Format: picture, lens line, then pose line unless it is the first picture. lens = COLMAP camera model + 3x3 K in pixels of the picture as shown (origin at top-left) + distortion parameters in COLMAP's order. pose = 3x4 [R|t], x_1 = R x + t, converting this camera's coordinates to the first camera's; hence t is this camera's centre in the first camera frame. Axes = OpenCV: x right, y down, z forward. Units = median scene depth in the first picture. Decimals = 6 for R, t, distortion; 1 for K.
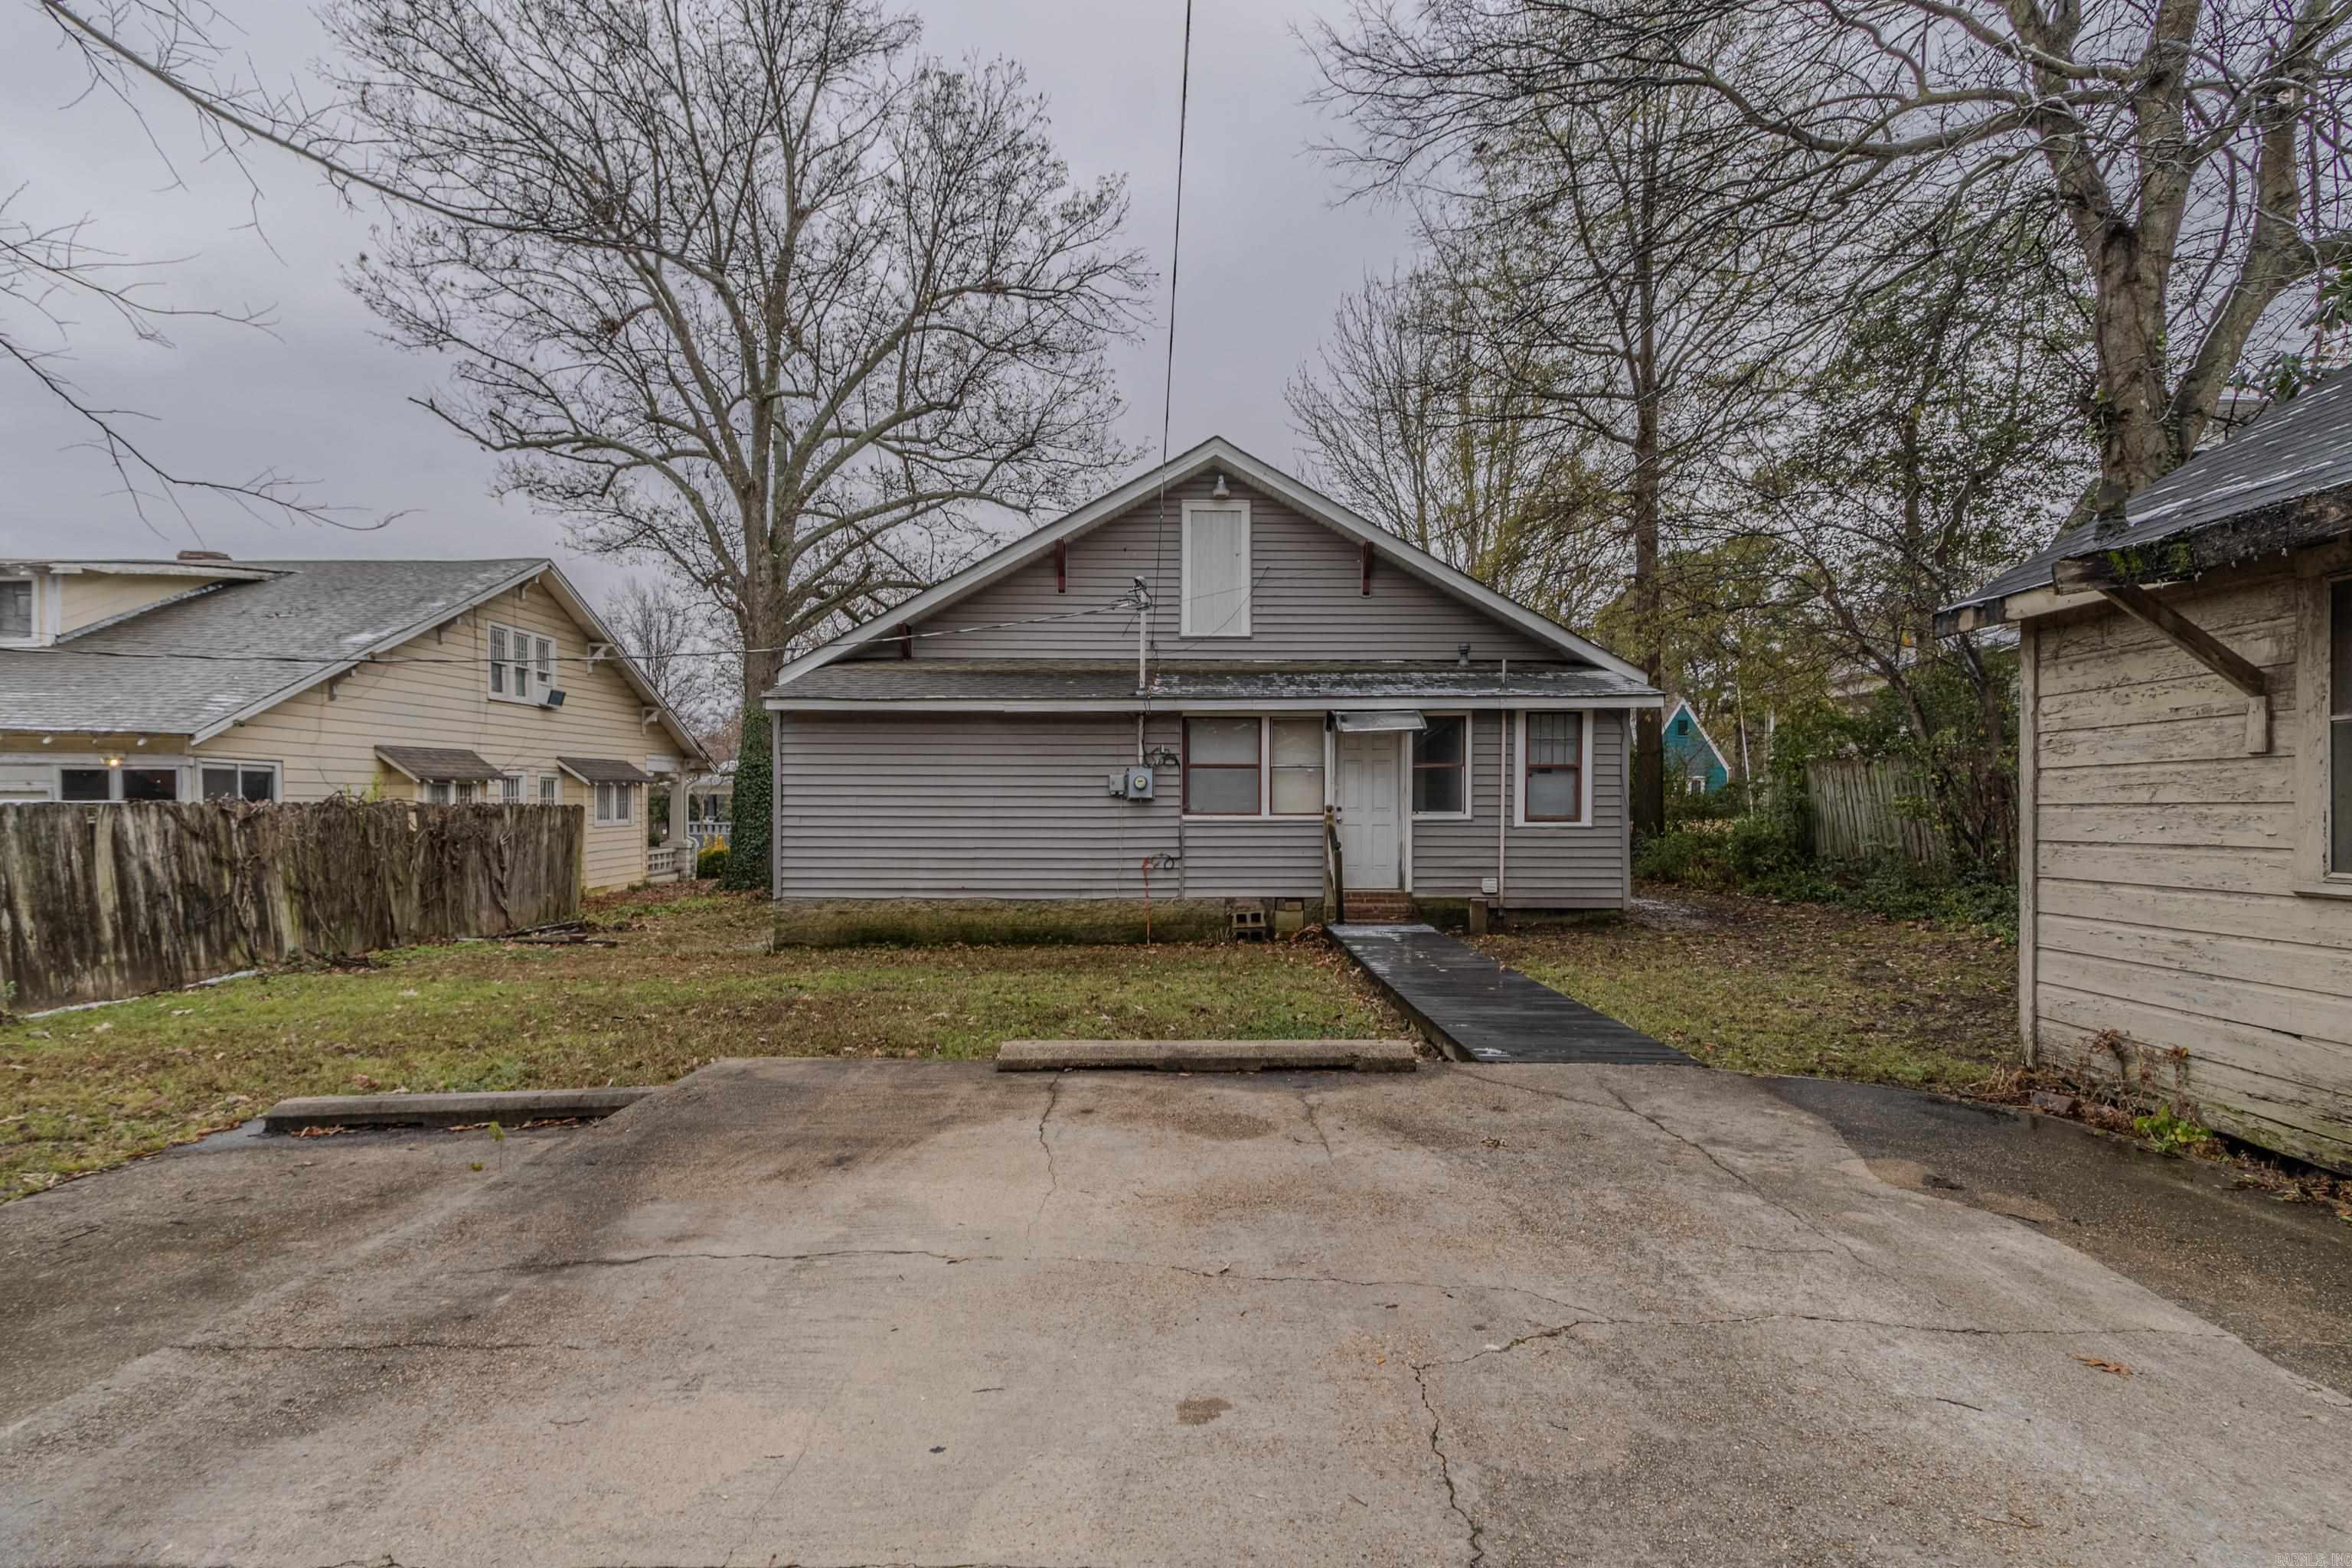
lens RADIAL K [[1117.9, 0, 1188.9], [0, 1117.9, 788.5], [0, 0, 1]] dist [0.006959, -0.000242]
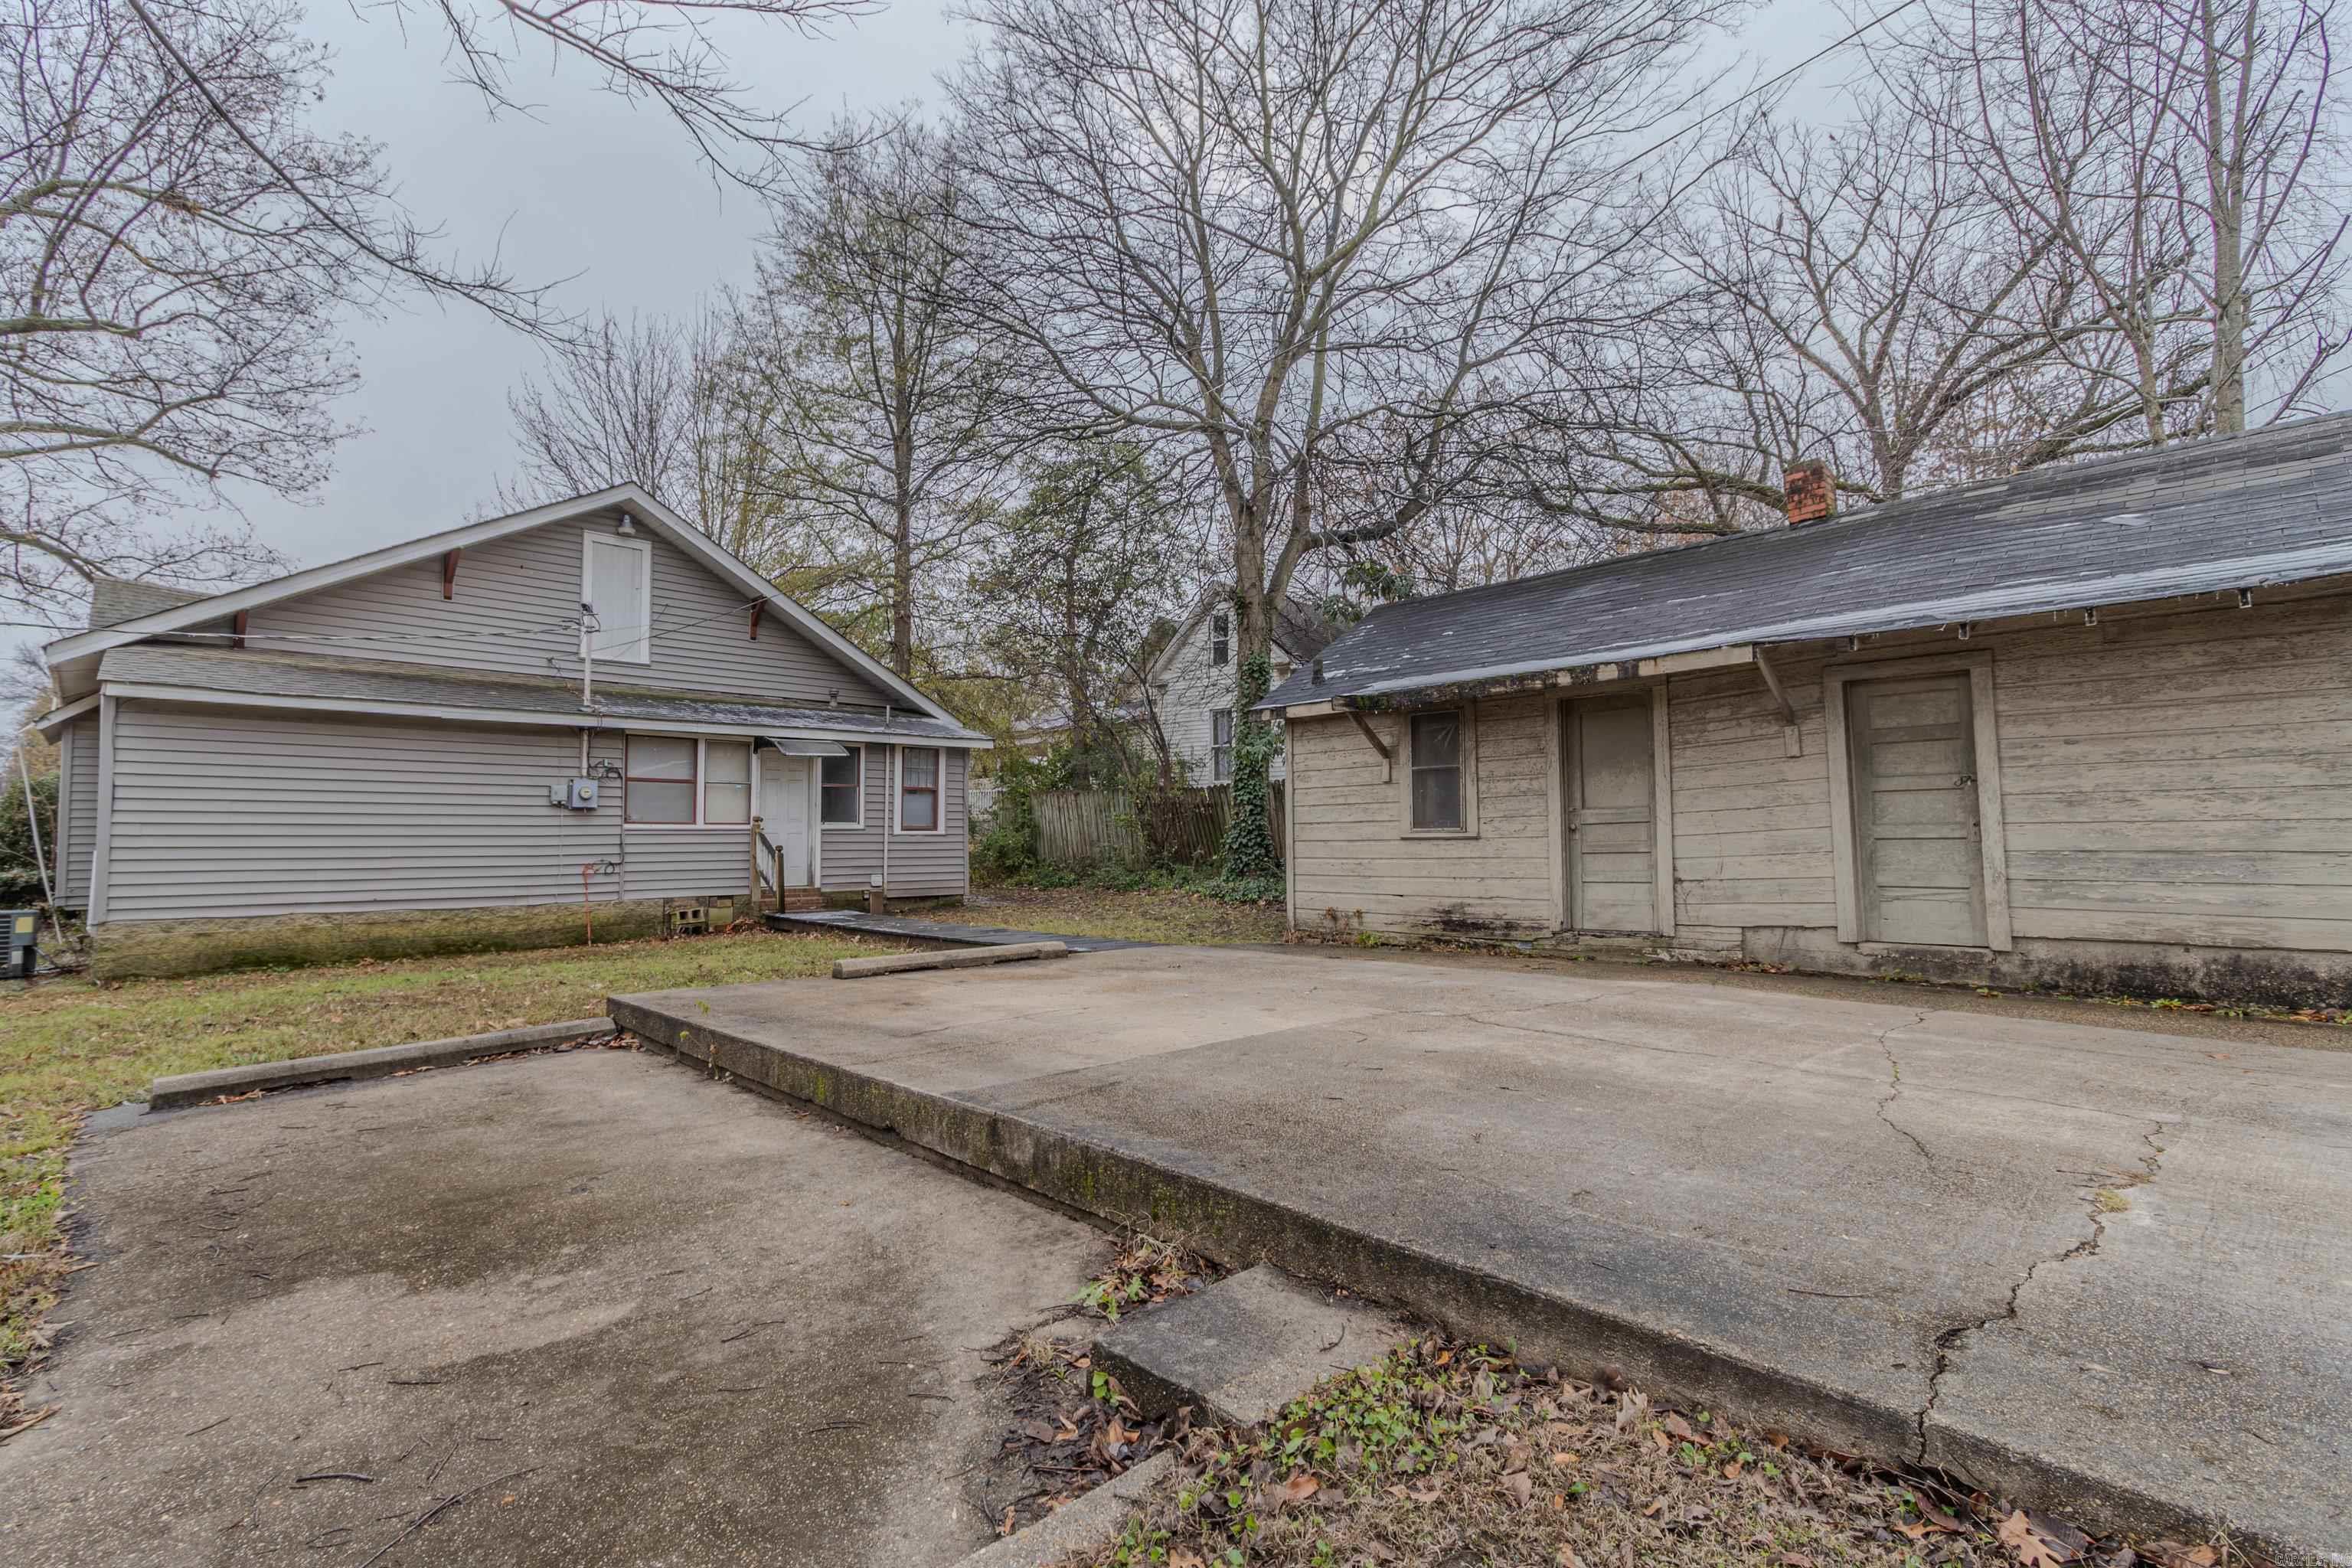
lens RADIAL K [[1045.3, 0, 1170.0], [0, 1045.3, 750.0], [0, 0, 1]] dist [0.001401, 0.000033]
pose [[0.729455, 0.051894, 0.682057, -0.314853], [-0.005436, 0.997526, -0.070082, 0.020364], [-0.684007, 0.047413, 0.727933, -0.110439]]
